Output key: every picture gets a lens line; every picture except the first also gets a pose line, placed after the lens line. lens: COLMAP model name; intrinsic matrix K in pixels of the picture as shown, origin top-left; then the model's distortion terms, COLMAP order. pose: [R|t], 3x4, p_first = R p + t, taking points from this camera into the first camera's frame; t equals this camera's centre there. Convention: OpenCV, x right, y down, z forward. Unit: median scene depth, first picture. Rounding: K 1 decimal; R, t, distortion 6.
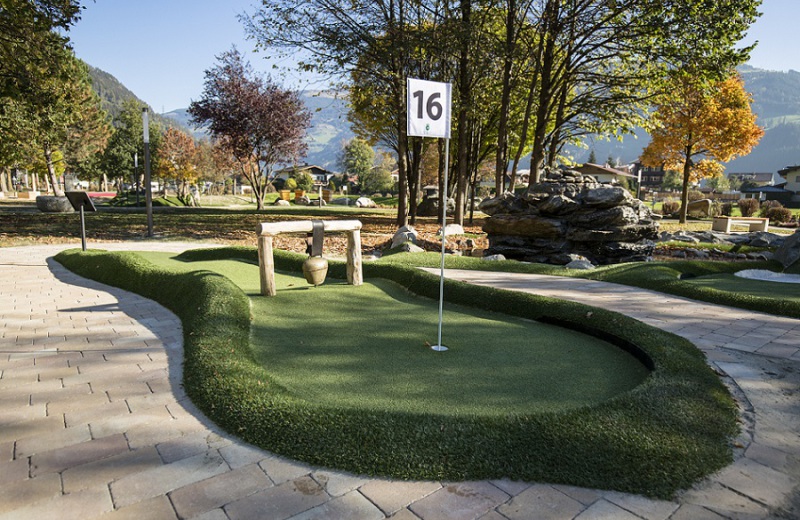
lens RADIAL K [[492.9, 0, 400.0], [0, 492.9, 260.0], [0, 0, 1]] dist [0.000919, 0.000160]
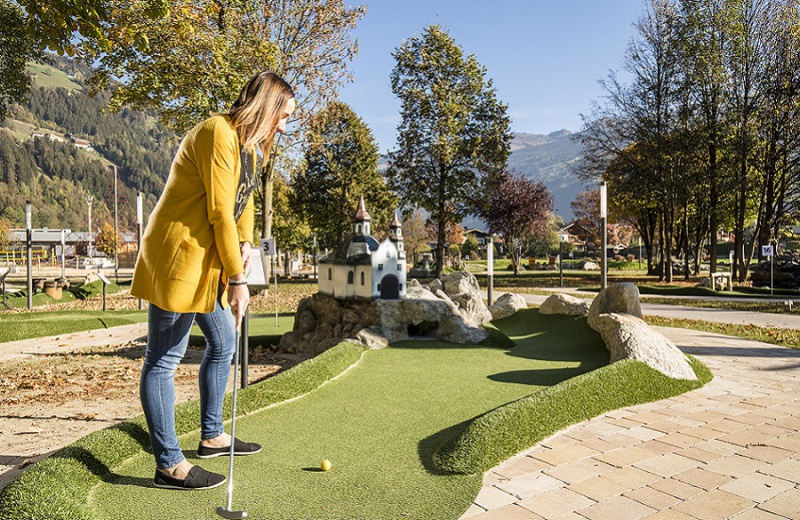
lens RADIAL K [[537.0, 0, 400.0], [0, 537.0, 260.0], [0, 0, 1]] dist [0.002596, 0.001864]
pose [[0.957072, -0.039624, -0.287130, -0.177966], [0.002584, 0.991739, -0.128246, 0.044858], [0.289840, 0.121998, 0.949268, -0.483832]]
